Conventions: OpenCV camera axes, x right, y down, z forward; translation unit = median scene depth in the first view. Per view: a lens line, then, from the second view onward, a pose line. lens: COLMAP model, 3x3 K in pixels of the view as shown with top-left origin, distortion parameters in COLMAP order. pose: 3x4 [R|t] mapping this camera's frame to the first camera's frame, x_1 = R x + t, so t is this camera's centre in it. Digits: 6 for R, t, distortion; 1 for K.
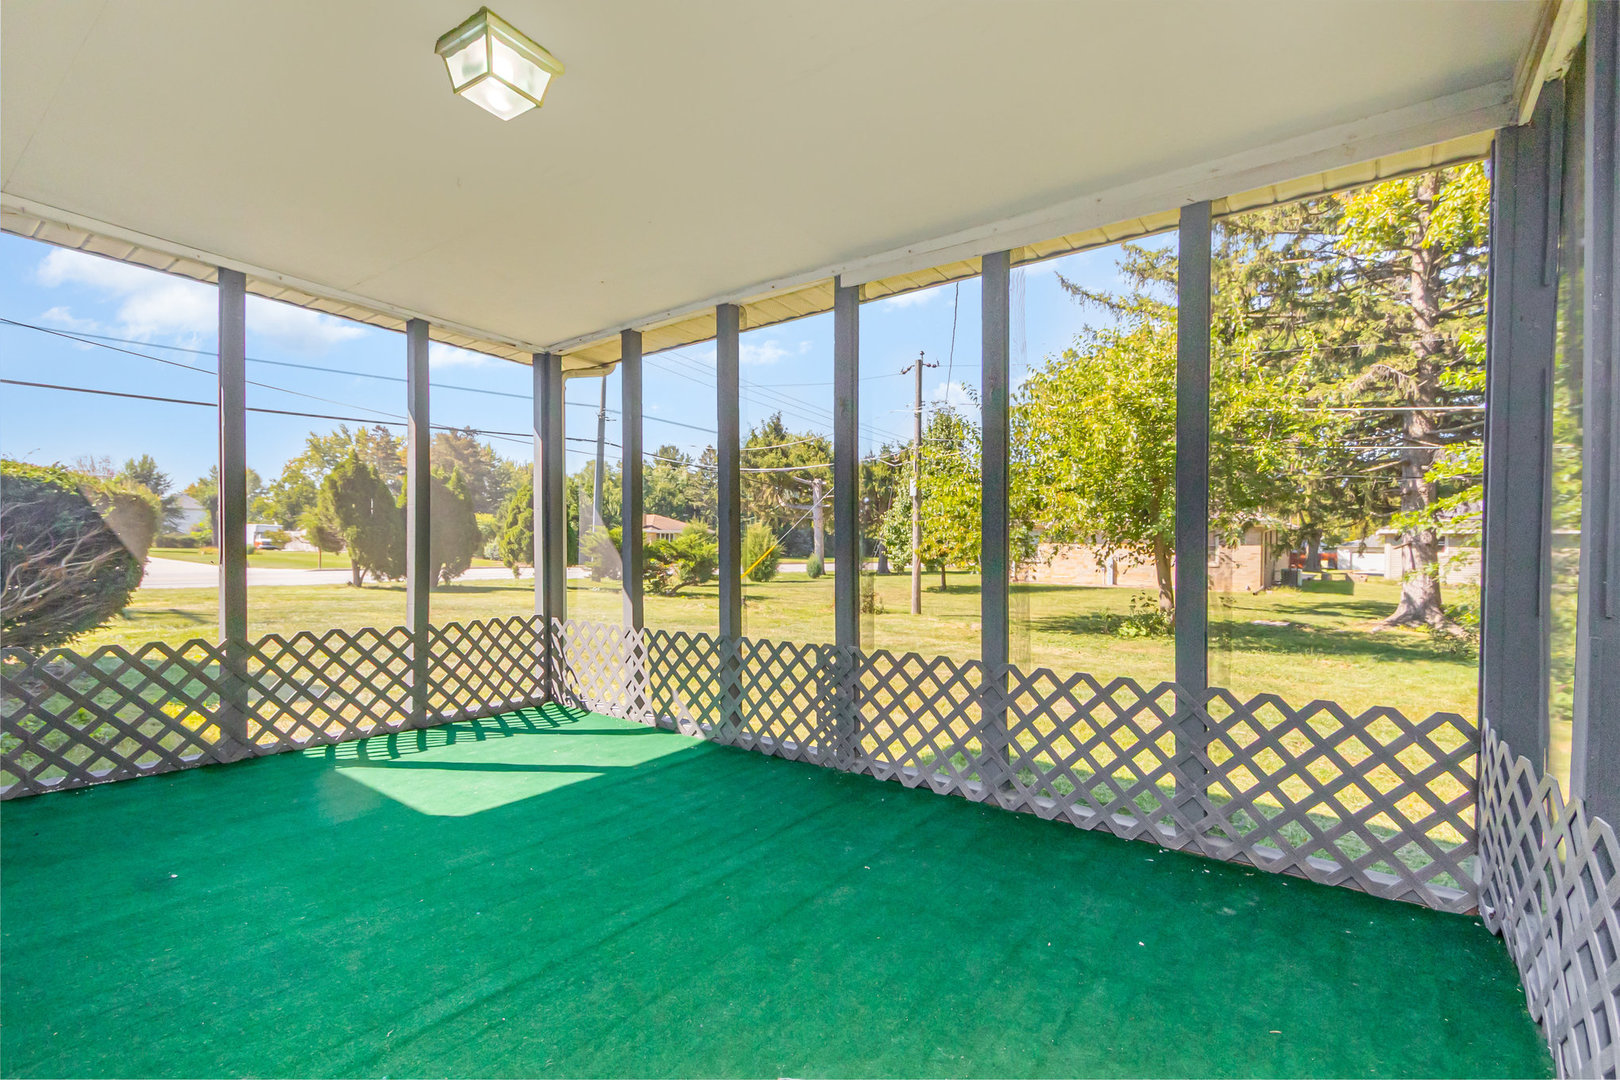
lens RADIAL K [[734.5, 0, 801.9], [0, 734.5, 536.8], [0, 0, 1]] dist [0.001742, 0.000152]
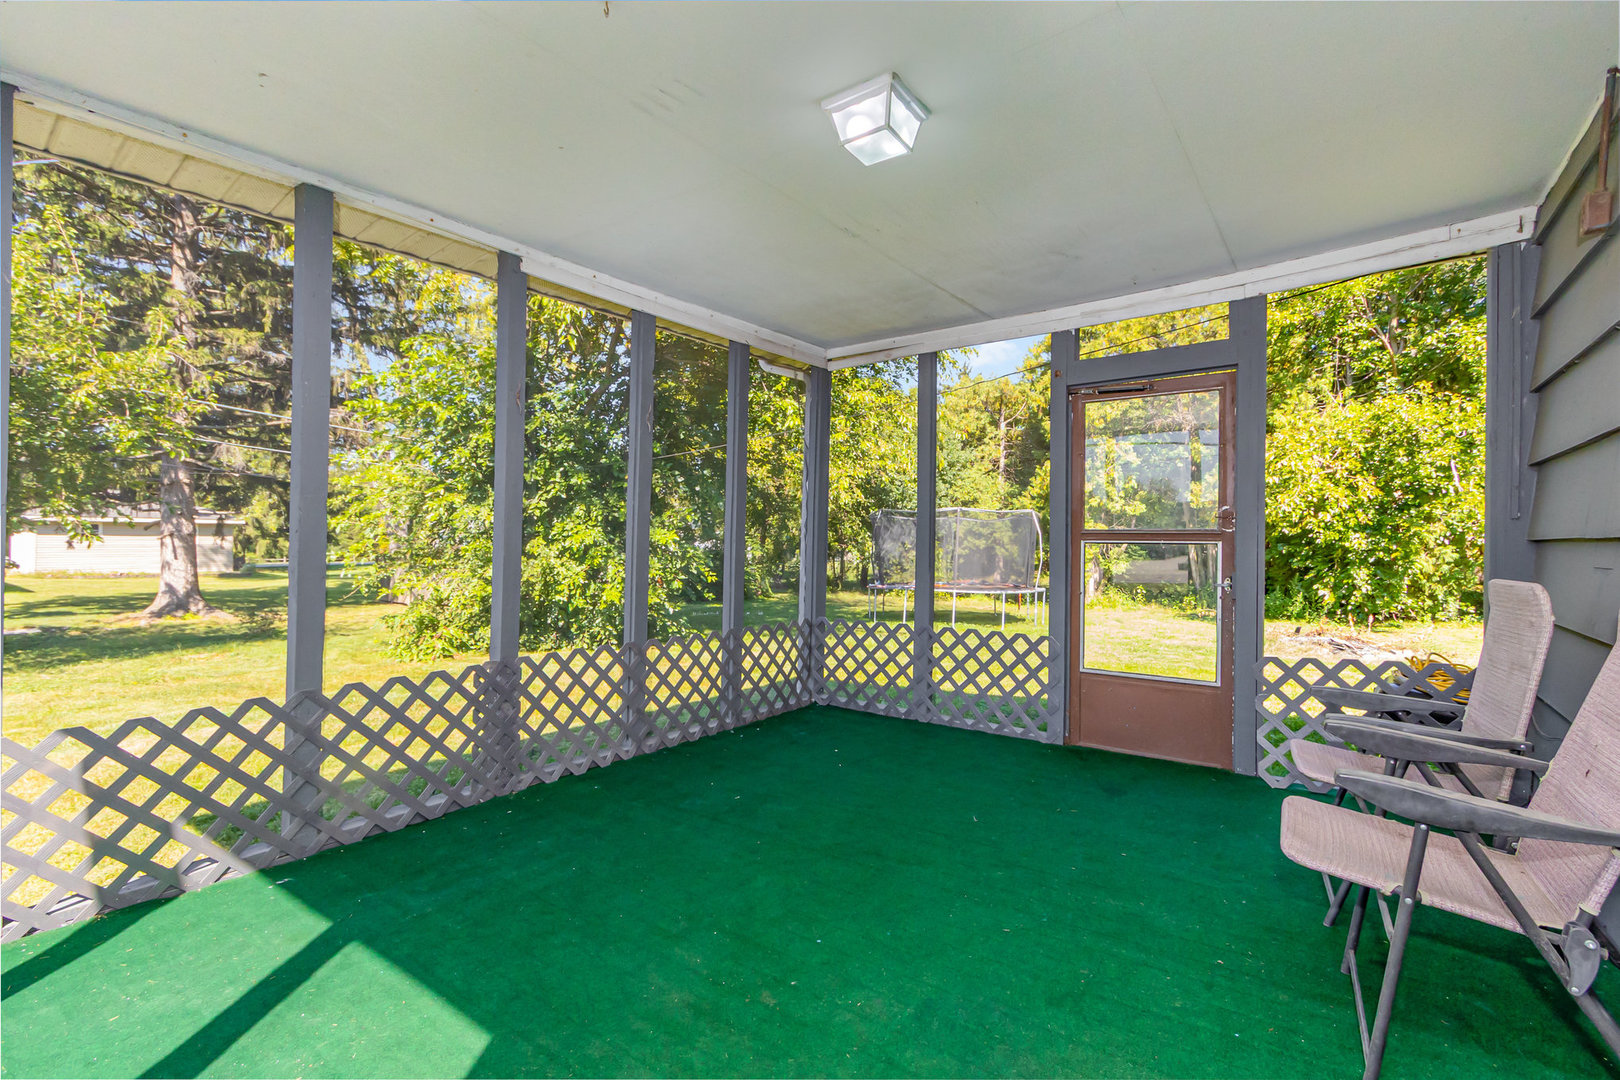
lens RADIAL K [[734.5, 0, 801.9], [0, 734.5, 536.8], [0, 0, 1]] dist [0.001742, 0.000152]
pose [[0.005789, -0.005202, 0.999970, -0.705631], [-0.012082, 0.999913, 0.005272, -0.011357], [-0.999910, -0.012112, 0.005726, 0.517127]]
